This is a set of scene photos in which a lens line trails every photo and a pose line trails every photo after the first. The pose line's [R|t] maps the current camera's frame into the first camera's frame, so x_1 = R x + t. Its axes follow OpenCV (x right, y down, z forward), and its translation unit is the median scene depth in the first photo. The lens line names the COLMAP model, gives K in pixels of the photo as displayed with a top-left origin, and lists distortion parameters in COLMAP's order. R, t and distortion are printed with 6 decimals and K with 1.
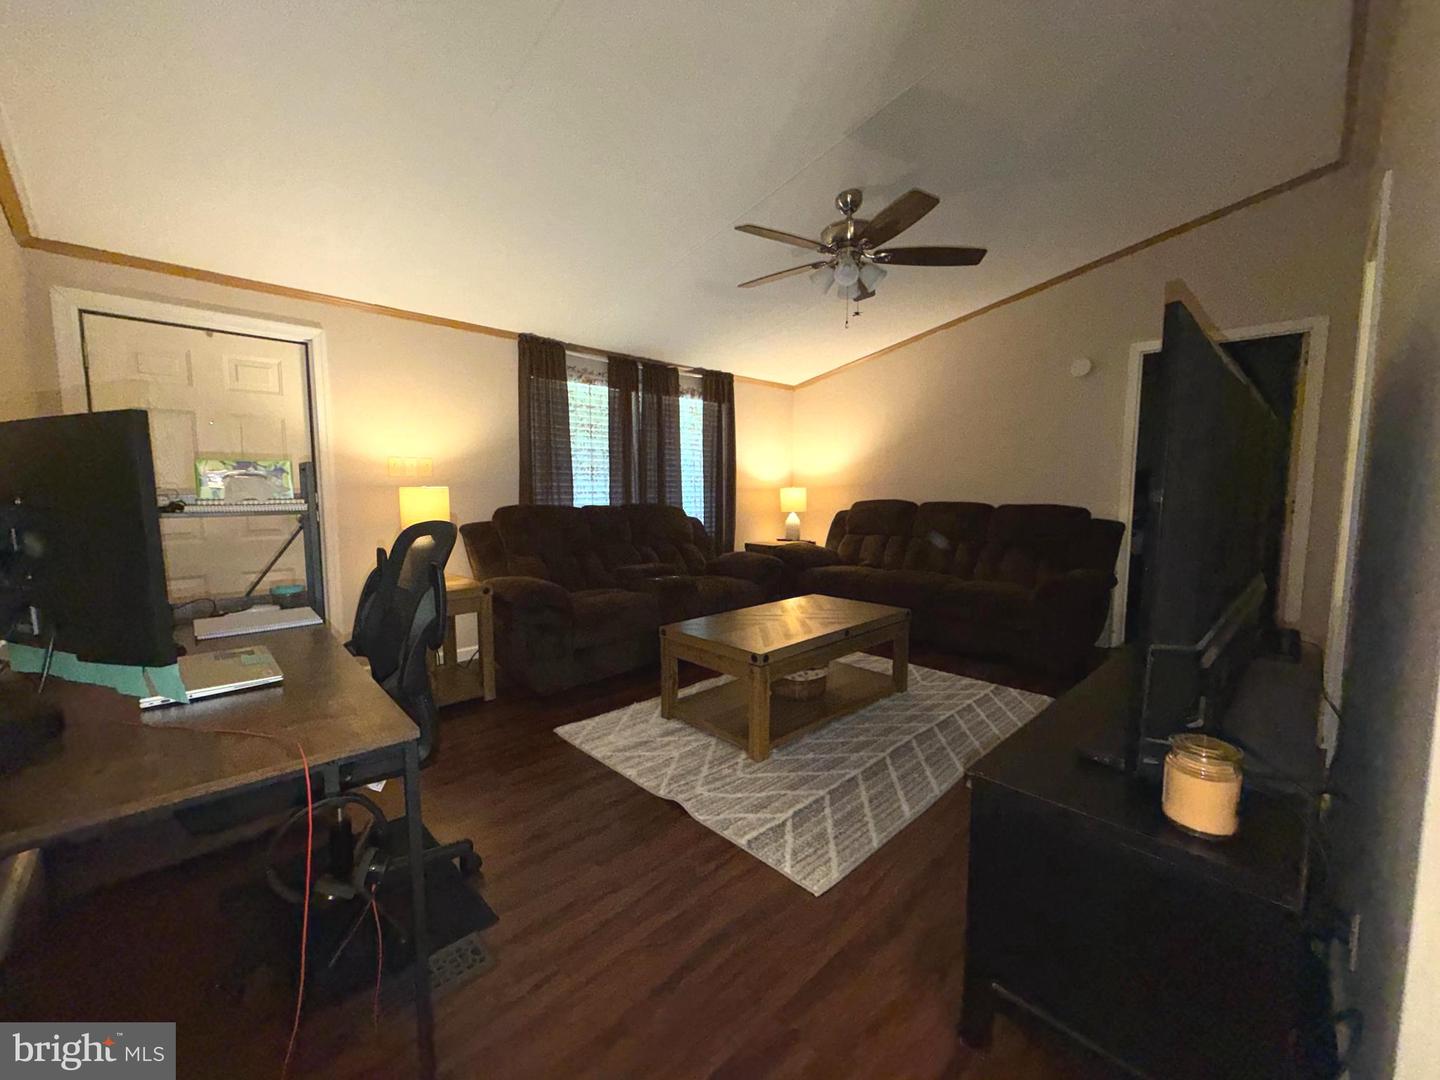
lens RADIAL K [[578.3, 0, 720.0], [0, 578.3, 540.0], [0, 0, 1]] dist [0.001306, 0.000220]
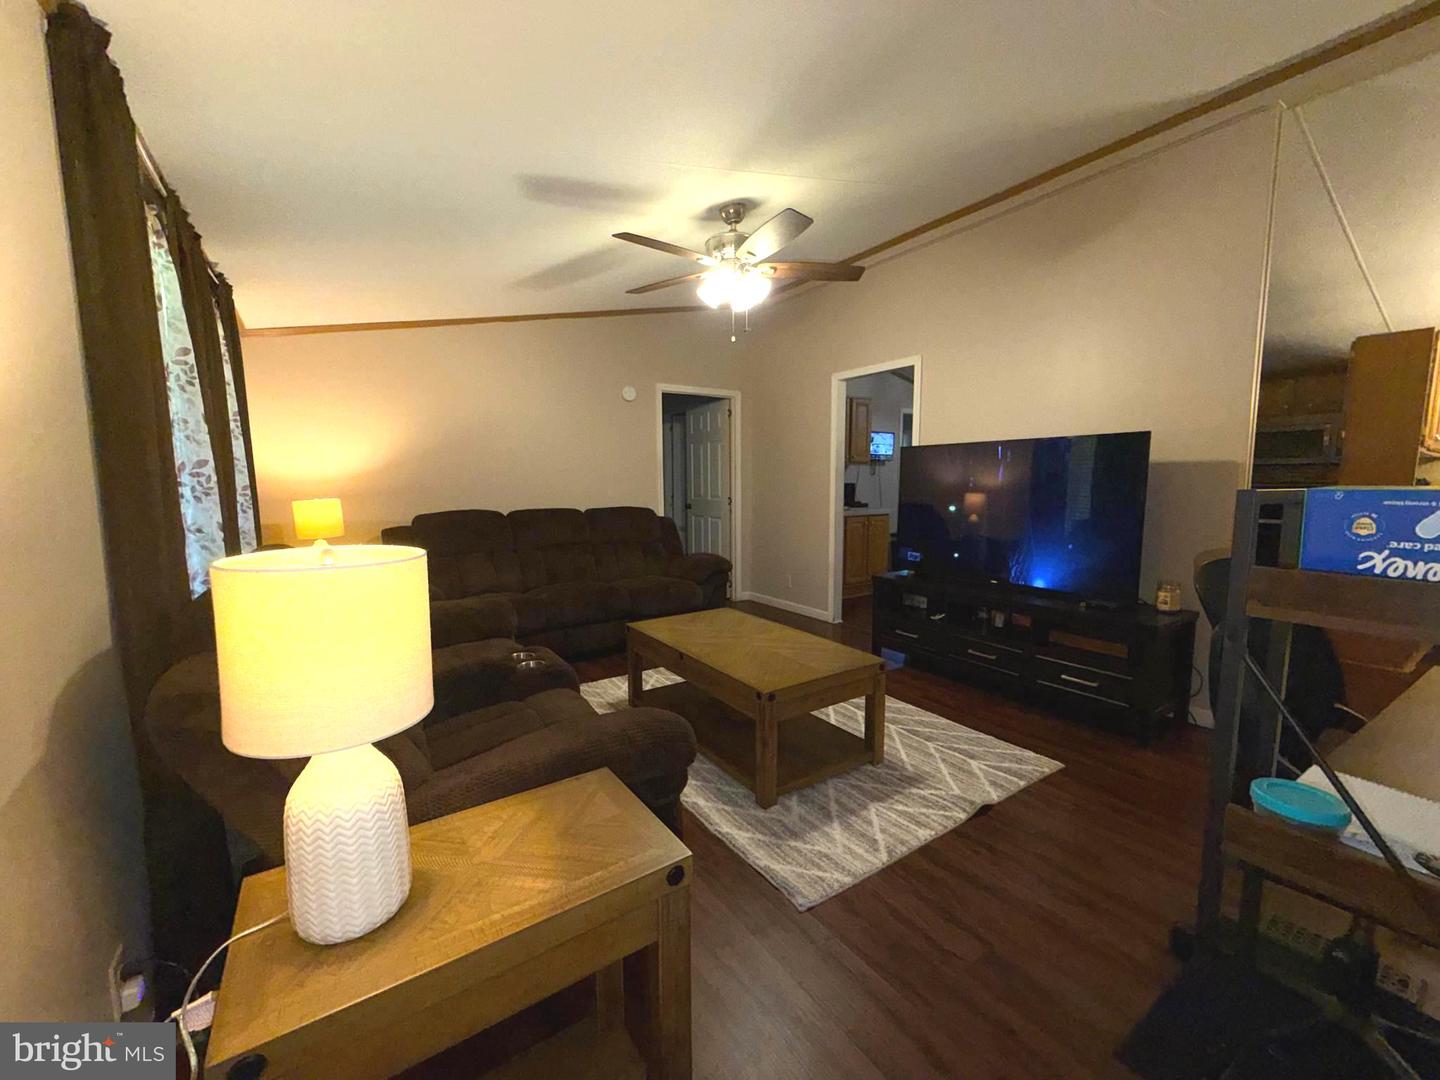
lens RADIAL K [[578.3, 0, 720.0], [0, 578.3, 540.0], [0, 0, 1]] dist [0.001306, 0.000220]
pose [[0.170261, -0.109306, 0.979318, -0.906909], [0.096285, 0.990918, 0.093861, -0.139929], [-0.980684, 0.078313, 0.179239, 0.985655]]
